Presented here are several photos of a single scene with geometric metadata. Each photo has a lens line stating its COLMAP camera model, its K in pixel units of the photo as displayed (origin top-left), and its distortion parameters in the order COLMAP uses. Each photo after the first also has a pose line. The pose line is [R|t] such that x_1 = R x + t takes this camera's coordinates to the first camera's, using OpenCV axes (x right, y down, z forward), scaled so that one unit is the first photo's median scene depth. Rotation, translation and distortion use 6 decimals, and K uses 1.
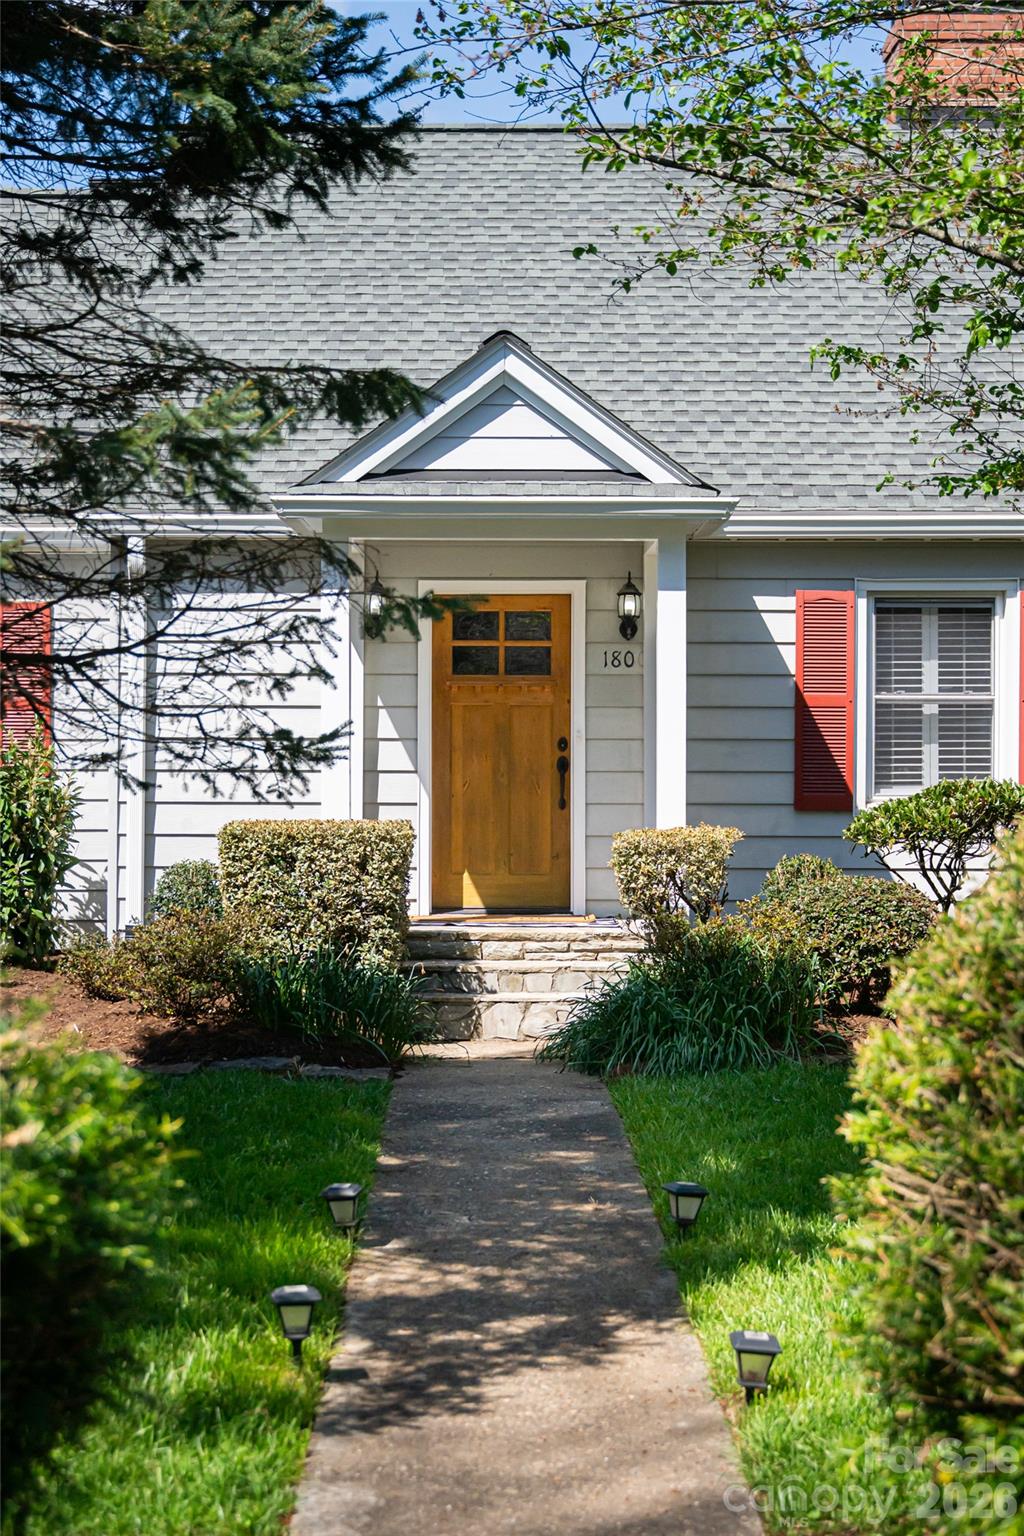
lens RADIAL K [[2205.9, 0, 512.0], [0, 2205.9, 768.0], [0, 0, 1]] dist [0.022882, 0.015401]
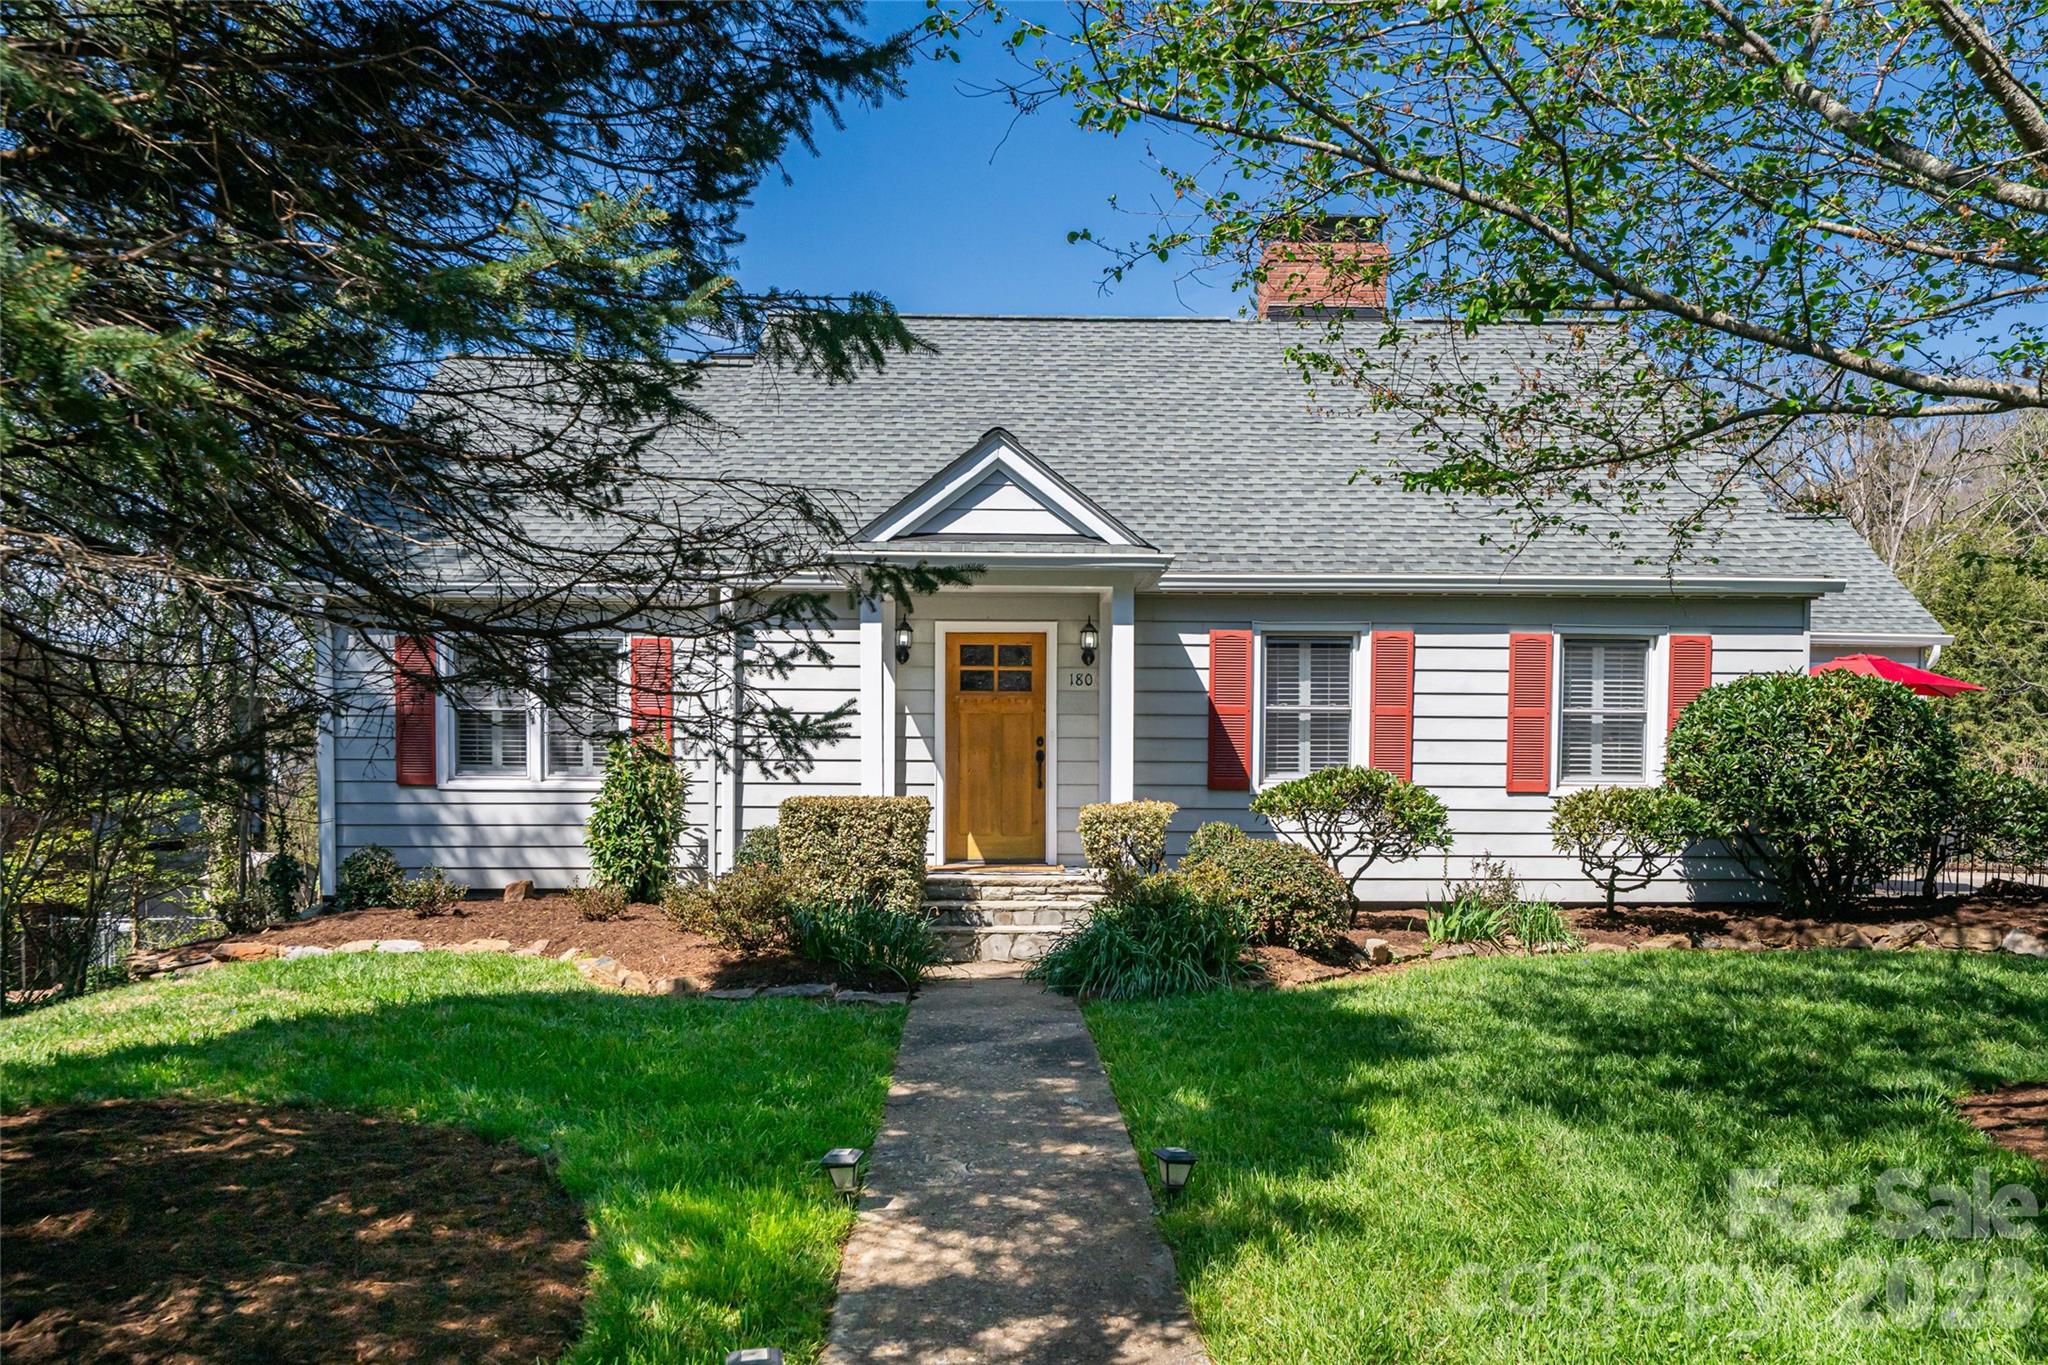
lens RADIAL K [[1304.2, 0, 1030.5], [0, 1304.2, 815.0], [0, 0, 1]] dist [0.000443, -0.000223]
pose [[0.999747, 0.001095, 0.022460, -0.001507], [-0.001950, 0.999273, 0.038082, 0.004661], [-0.022402, -0.038116, 0.999022, 0.206879]]
